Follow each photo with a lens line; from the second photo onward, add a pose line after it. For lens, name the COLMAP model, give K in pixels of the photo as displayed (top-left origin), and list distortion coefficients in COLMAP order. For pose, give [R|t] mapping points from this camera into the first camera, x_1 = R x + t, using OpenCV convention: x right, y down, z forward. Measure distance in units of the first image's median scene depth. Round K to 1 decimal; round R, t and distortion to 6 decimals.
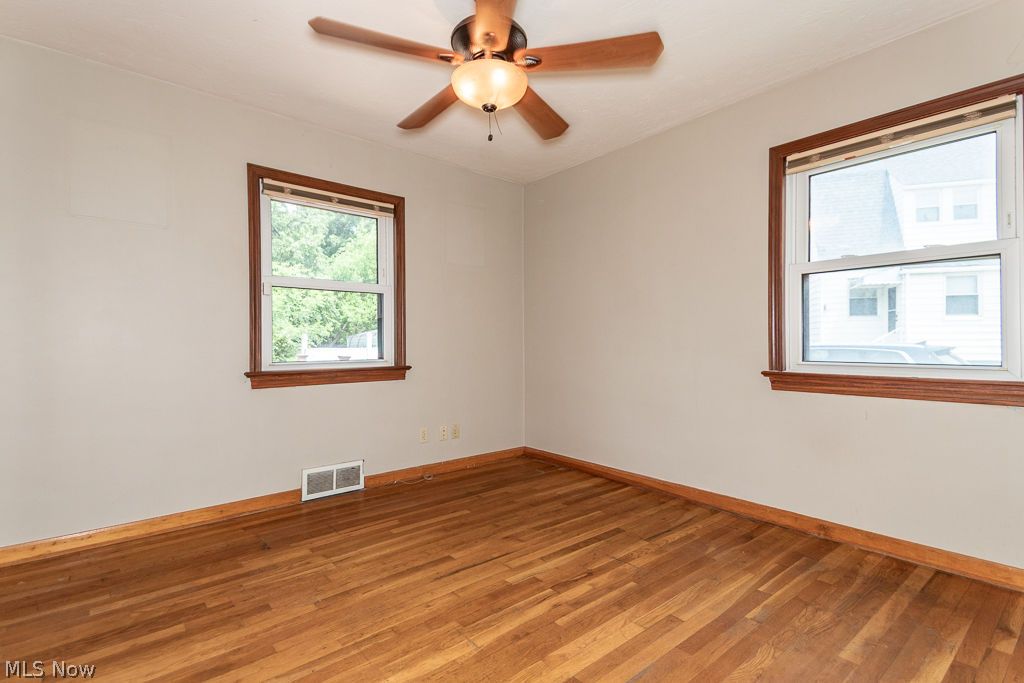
lens RADIAL K [[482.0, 0, 508.4], [0, 482.0, 340.3], [0, 0, 1]] dist [0.034346, -0.000788]
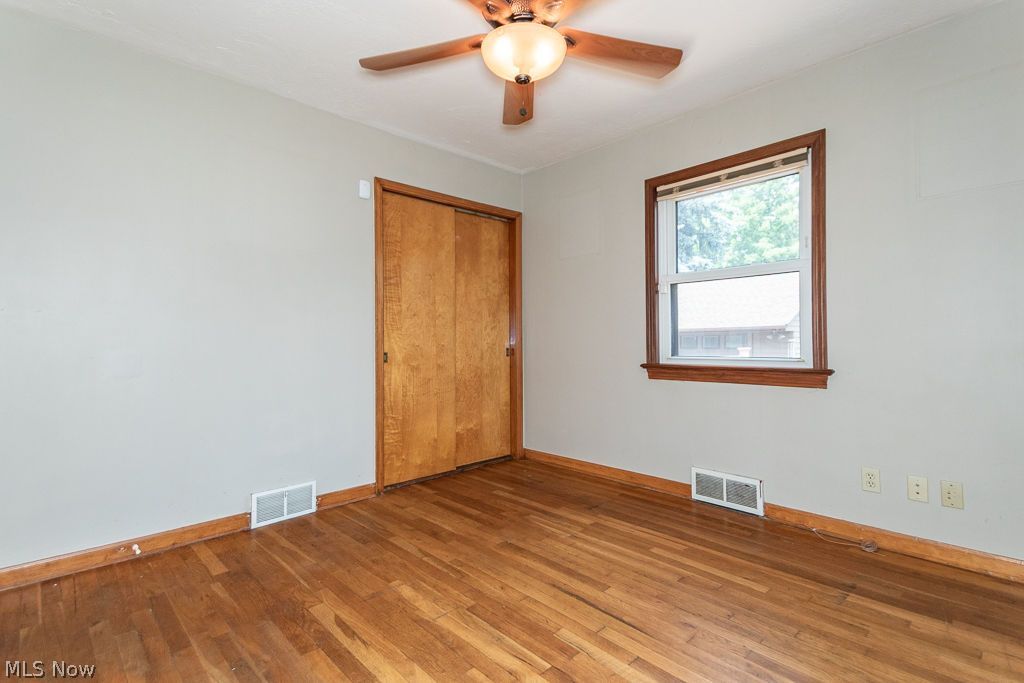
lens RADIAL K [[482.0, 0, 508.4], [0, 482.0, 340.3], [0, 0, 1]] dist [0.034346, -0.000788]
pose [[0.065212, 0.002701, -0.997868, 0.568272], [0.011637, 0.999926, 0.003467, 0.003511], [0.997804, -0.011838, 0.065175, 0.608268]]
